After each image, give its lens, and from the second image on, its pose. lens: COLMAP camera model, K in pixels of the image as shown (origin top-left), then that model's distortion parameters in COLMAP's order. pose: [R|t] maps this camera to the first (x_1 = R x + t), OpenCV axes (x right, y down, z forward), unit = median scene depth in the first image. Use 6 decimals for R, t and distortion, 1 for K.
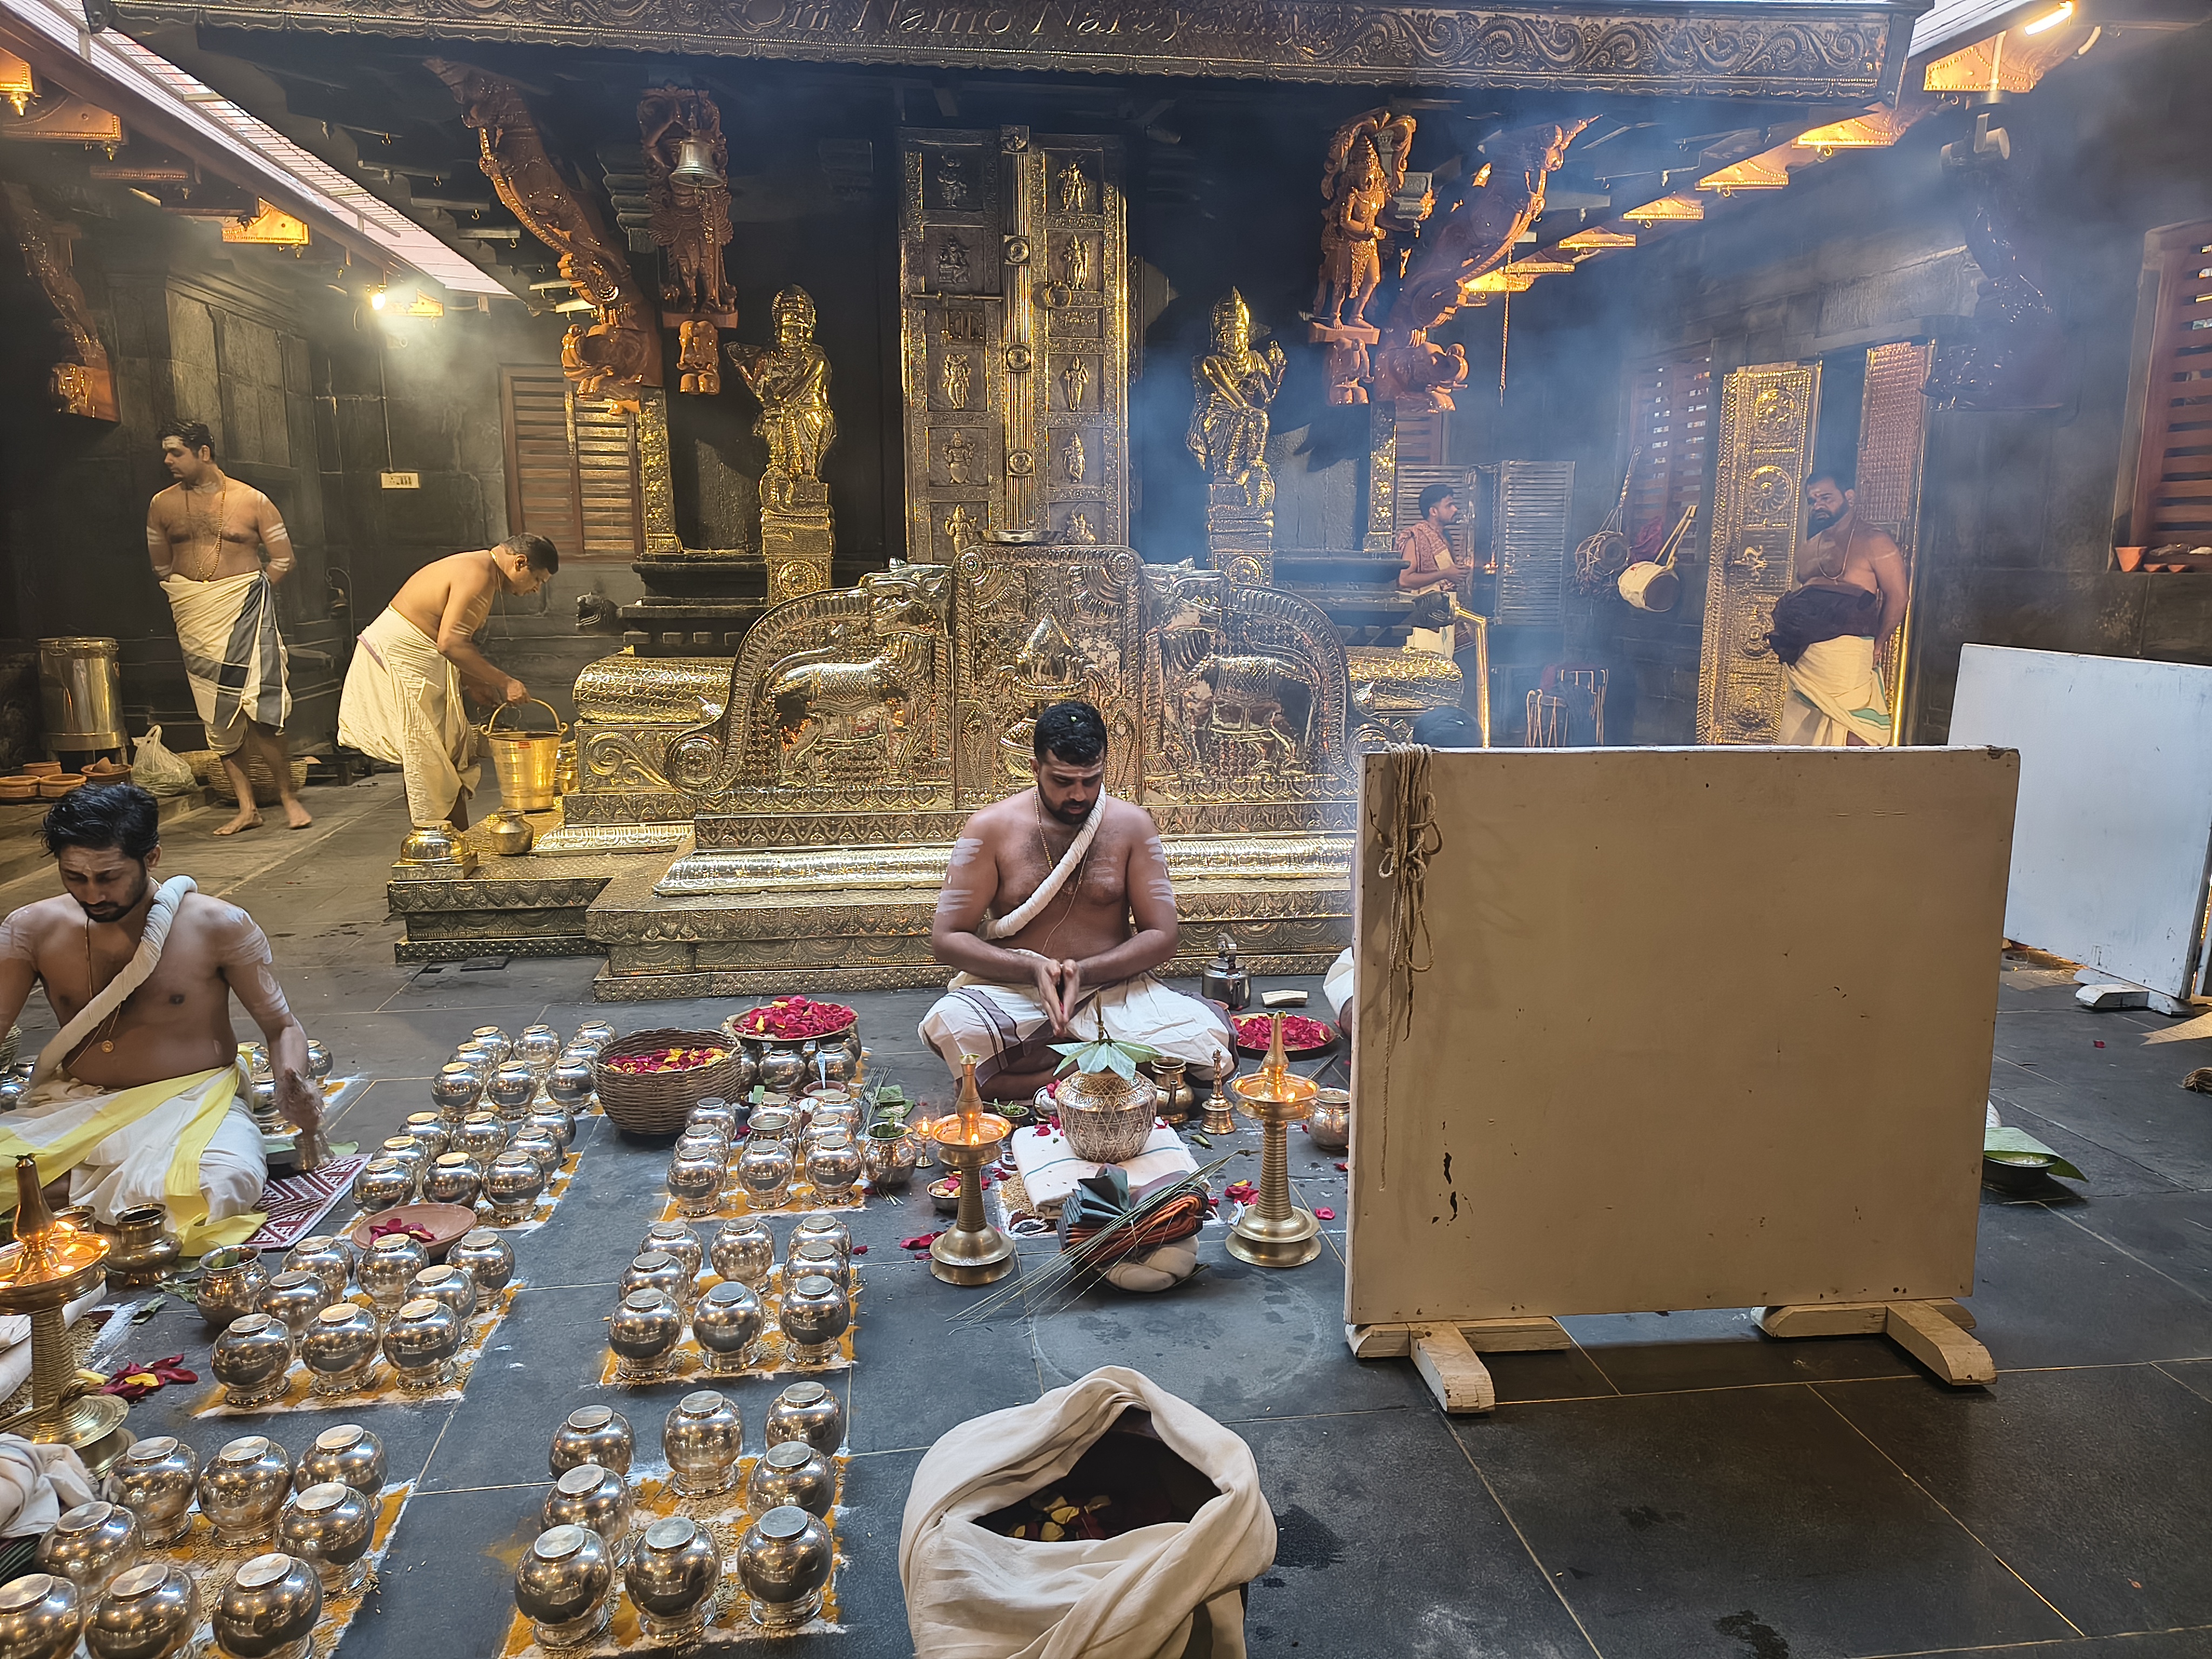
lens RADIAL K [[1511.2, 0, 1095.2], [0, 1511.2, 814.2], [0, 0, 1]] dist [0.061320, -0.072369]
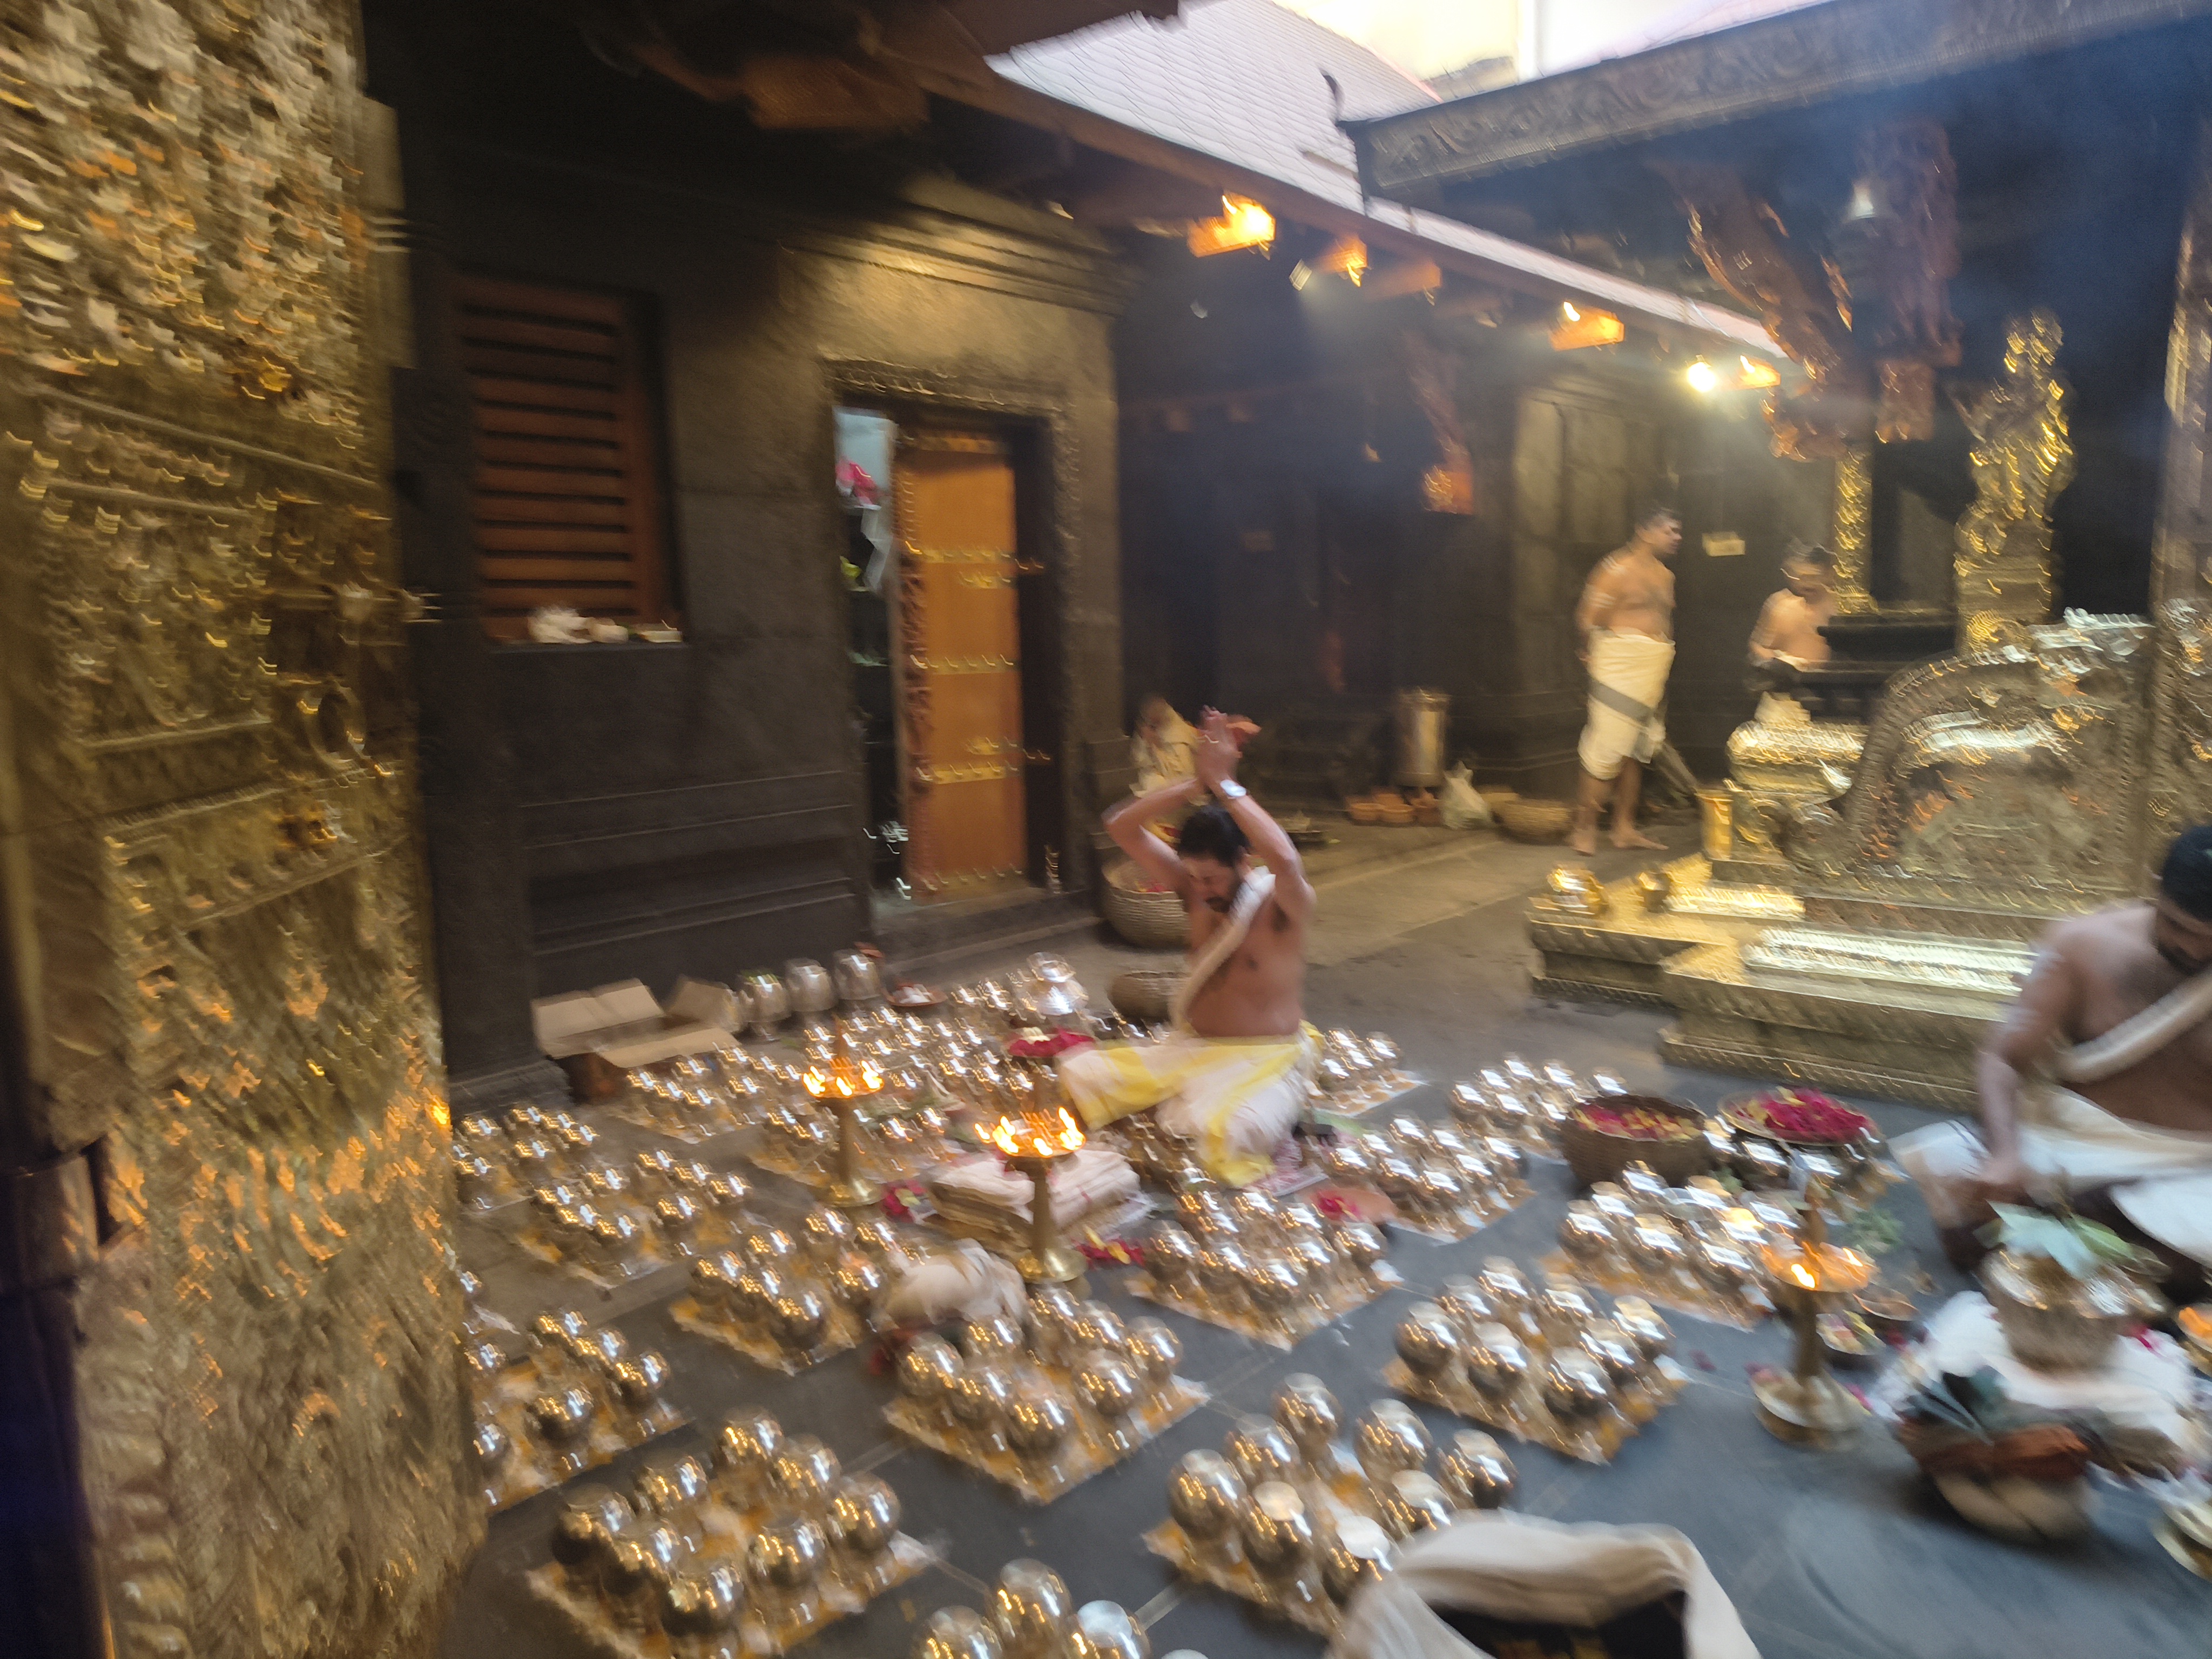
lens RADIAL K [[1512.5, 0, 1150.4], [0, 1512.5, 847.2], [0, 0, 1]] dist [0.064316, -0.060365]
pose [[0.661211, 0.093113, -0.744399, 0.264102], [-0.105193, 0.993972, 0.030893, -0.019276], [0.742788, 0.057878, 0.667020, 0.090030]]
